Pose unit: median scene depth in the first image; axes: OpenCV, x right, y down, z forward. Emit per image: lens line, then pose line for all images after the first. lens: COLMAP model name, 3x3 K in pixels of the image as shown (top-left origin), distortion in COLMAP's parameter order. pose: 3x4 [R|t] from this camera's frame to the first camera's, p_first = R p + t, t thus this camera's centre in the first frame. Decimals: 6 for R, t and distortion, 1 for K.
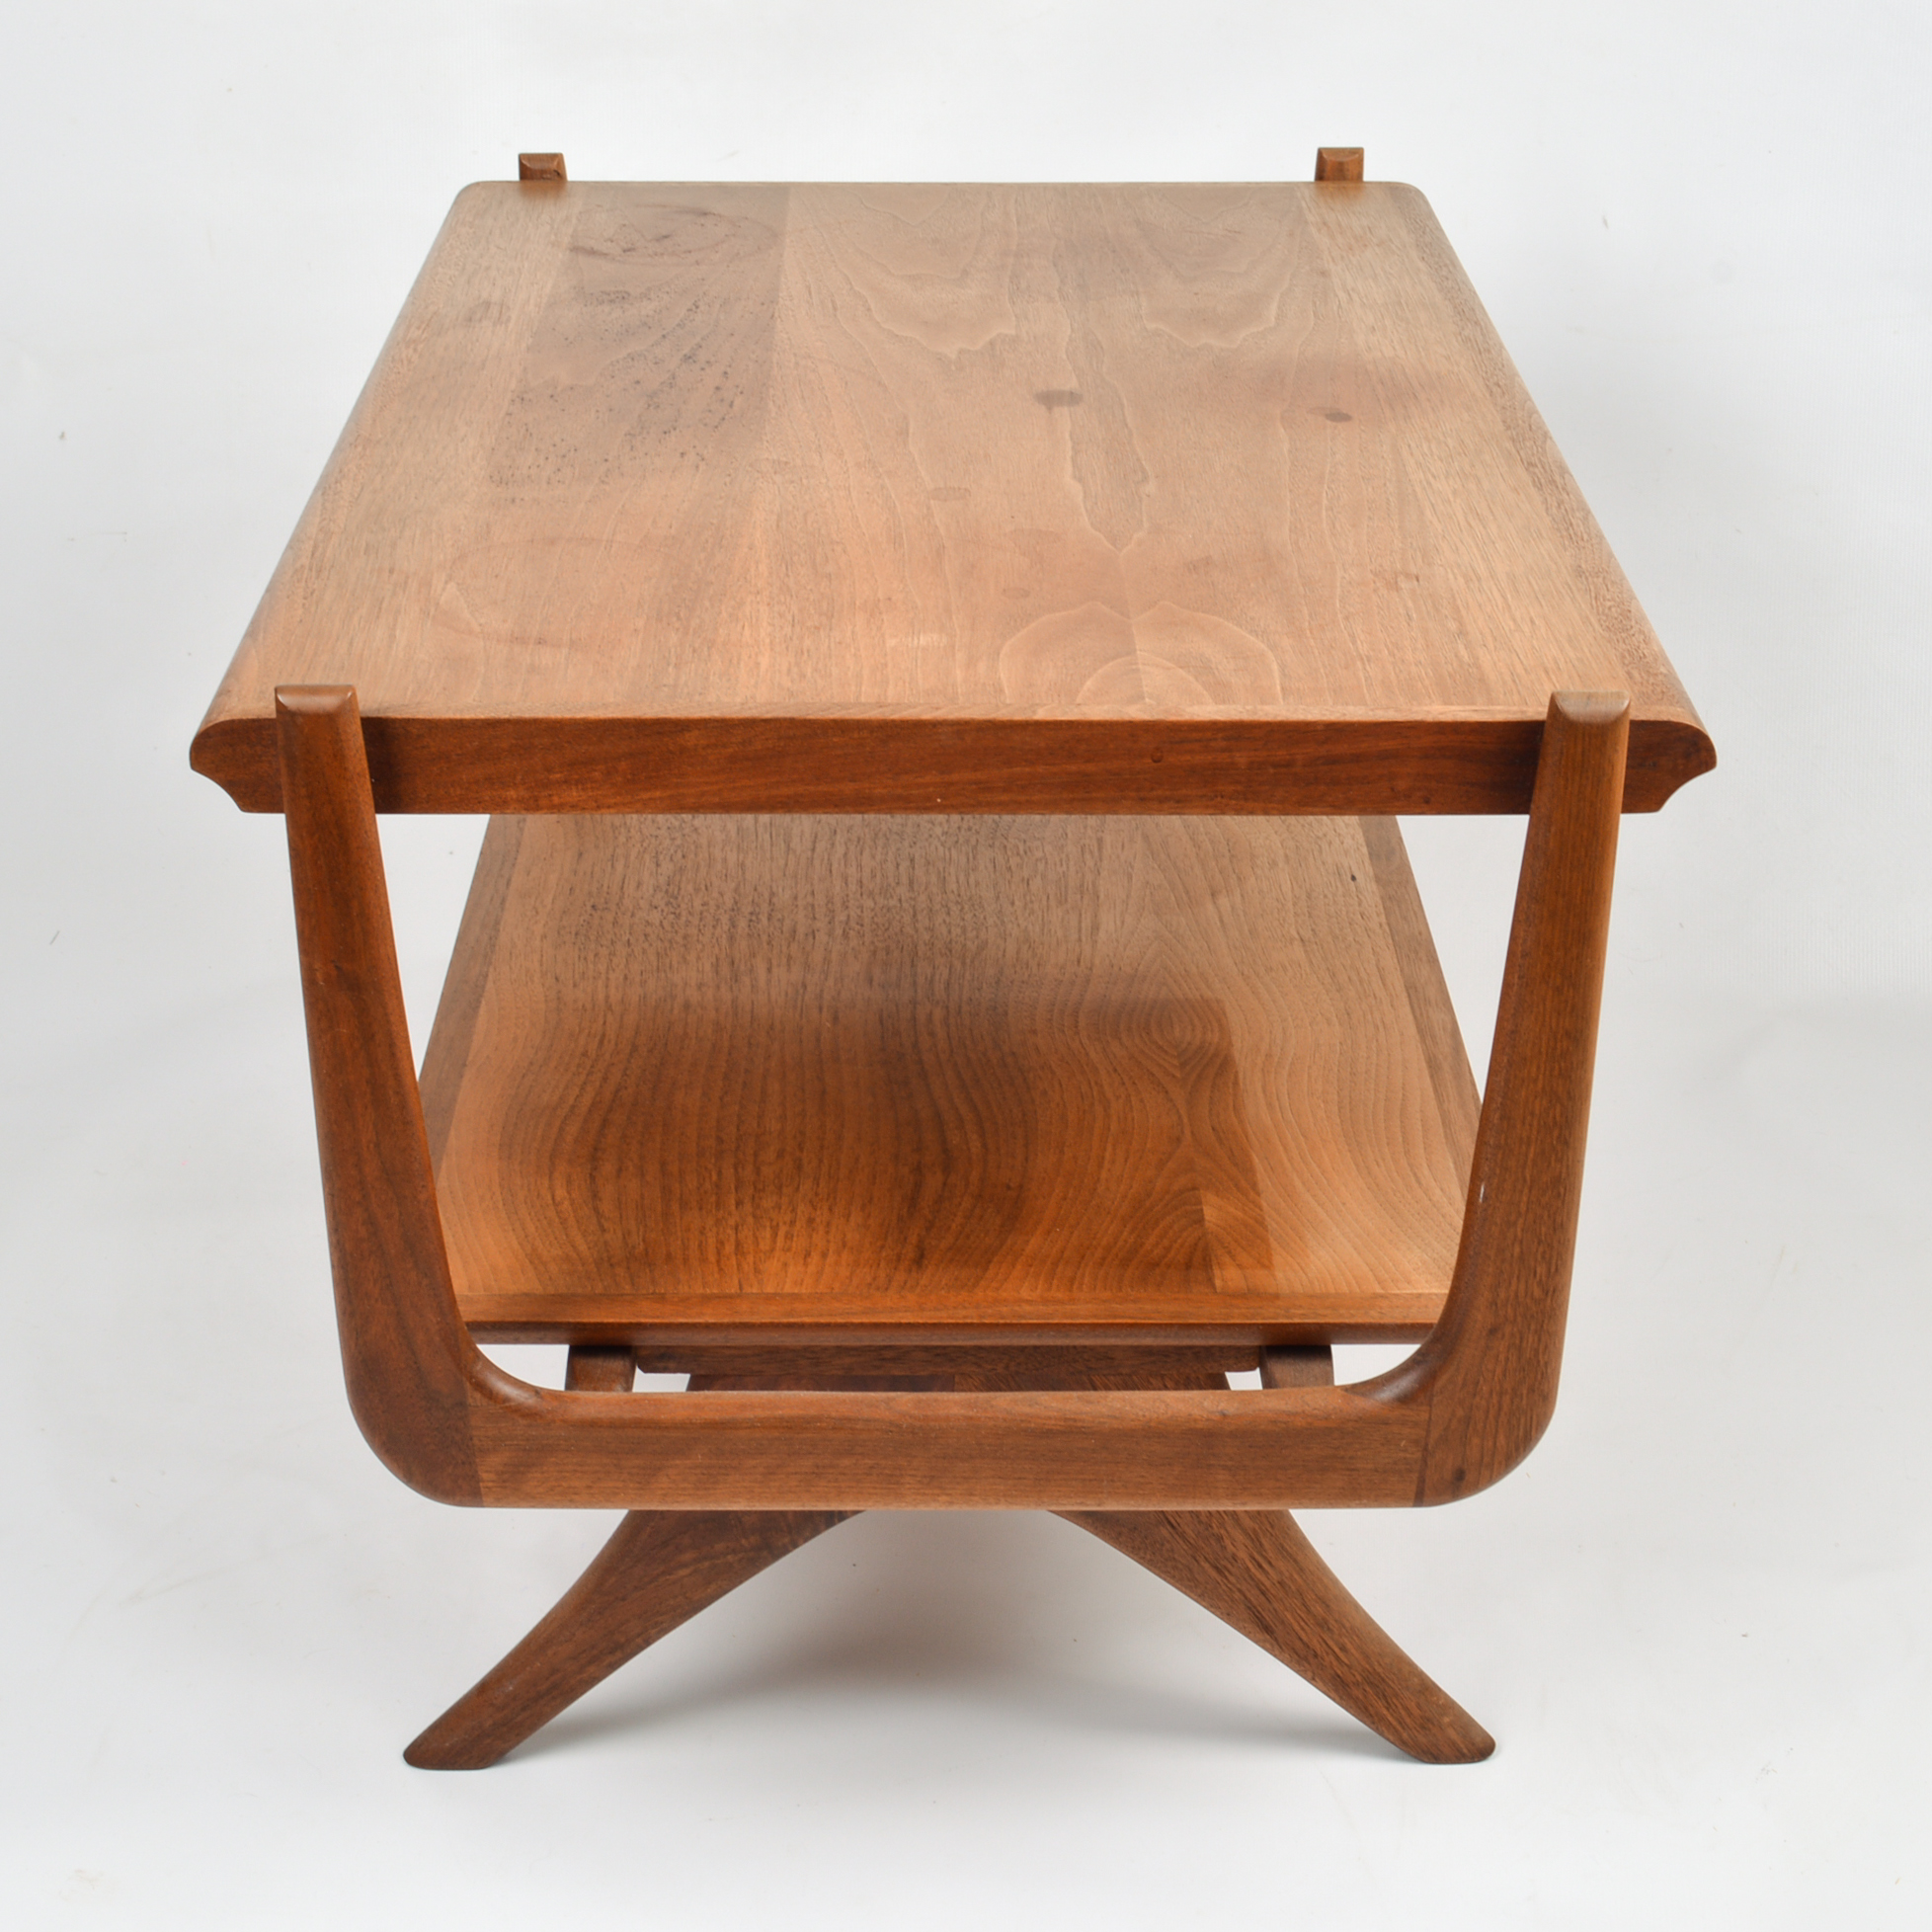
lens RADIAL K [[3333.6, 0, 966.5], [0, 3333.6, 963.5], [0, 0, 1]] dist [-0.019306, 0.000000]
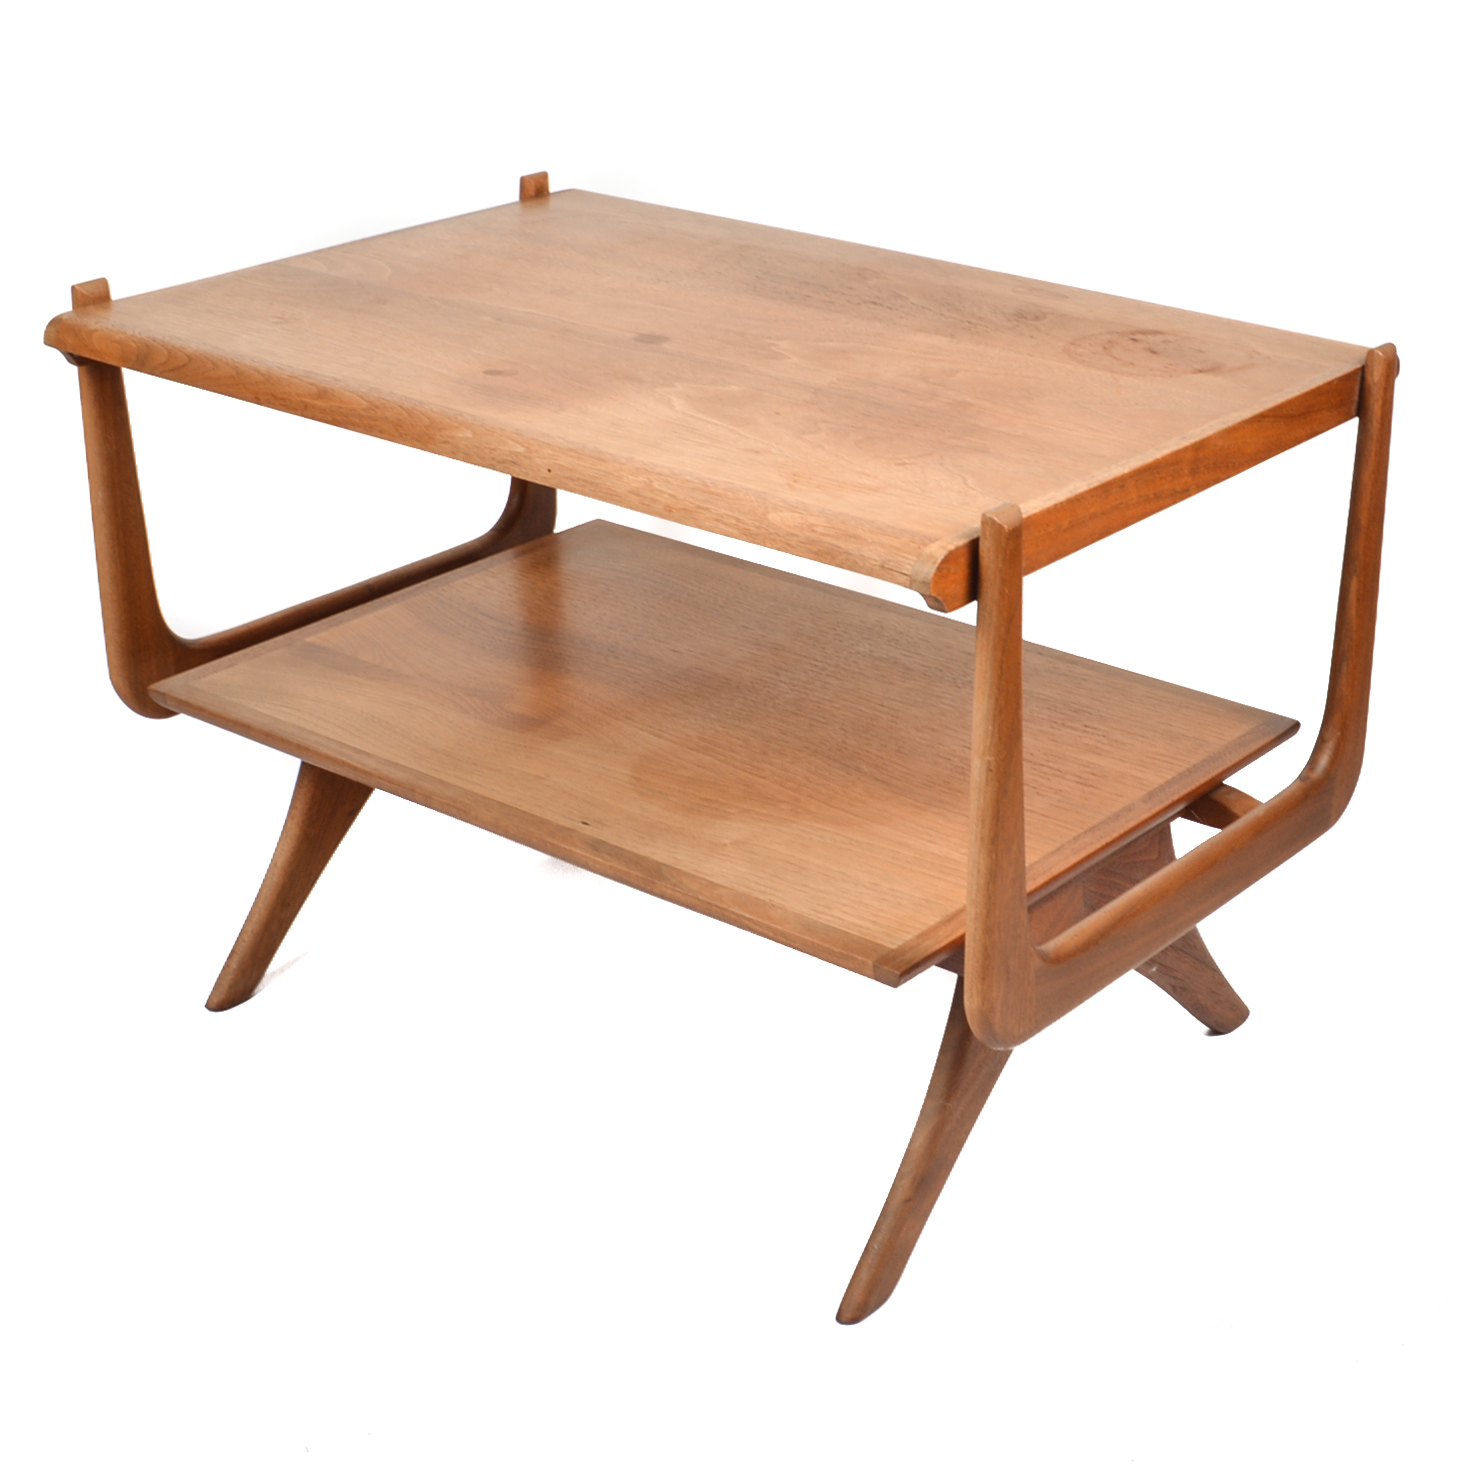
lens RADIAL K [[2646.4, 0, 898.8], [0, 2646.4, 730.5], [0, 0, 1]] dist [-0.054083, 0.000000]
pose [[-0.611424, 0.303484, -0.730792, 0.799670], [-0.383115, 0.694539, 0.608965, -0.739168], [0.692375, 0.652314, -0.308388, 1.420274]]
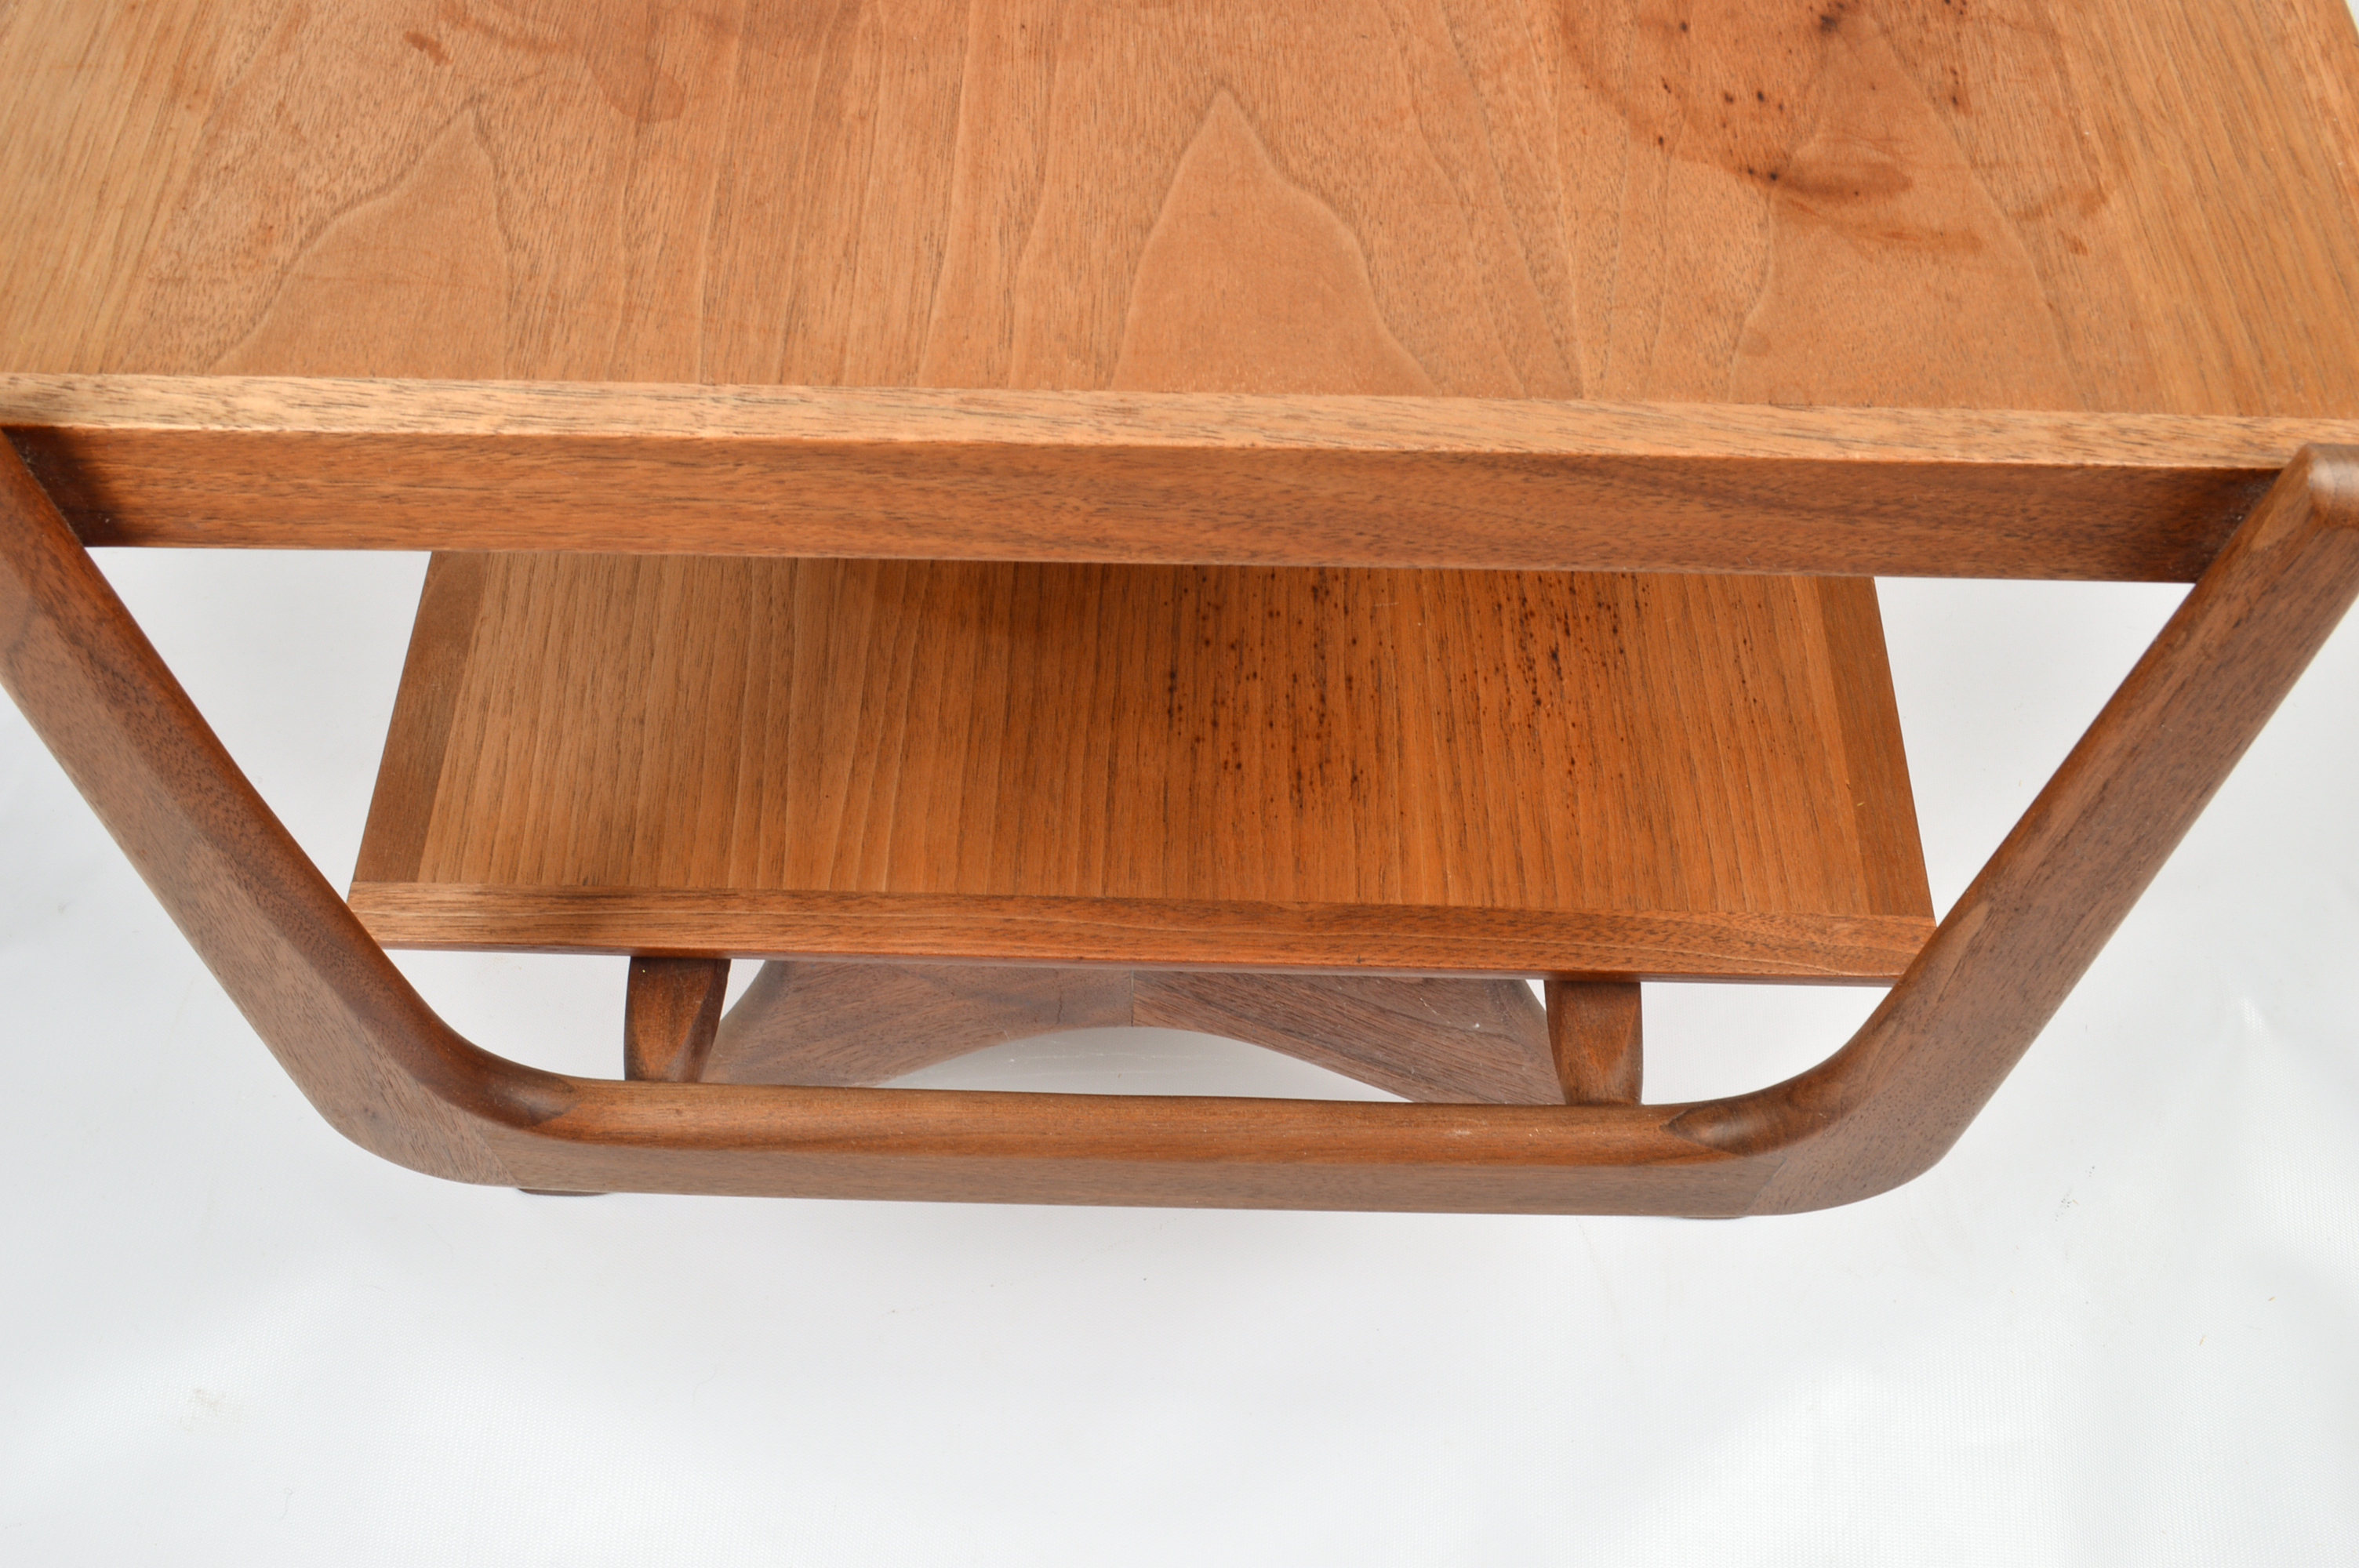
lens RADIAL K [[2277.7, 0, 1171.4], [0, 2277.7, 784.5], [0, 0, 1]] dist [-0.064983, 0.000000]
pose [[-0.999341, -0.036269, 0.001428, -0.013816], [-0.001538, 0.081628, 0.996662, -0.516028], [-0.036264, 0.996003, -0.081630, 1.186472]]
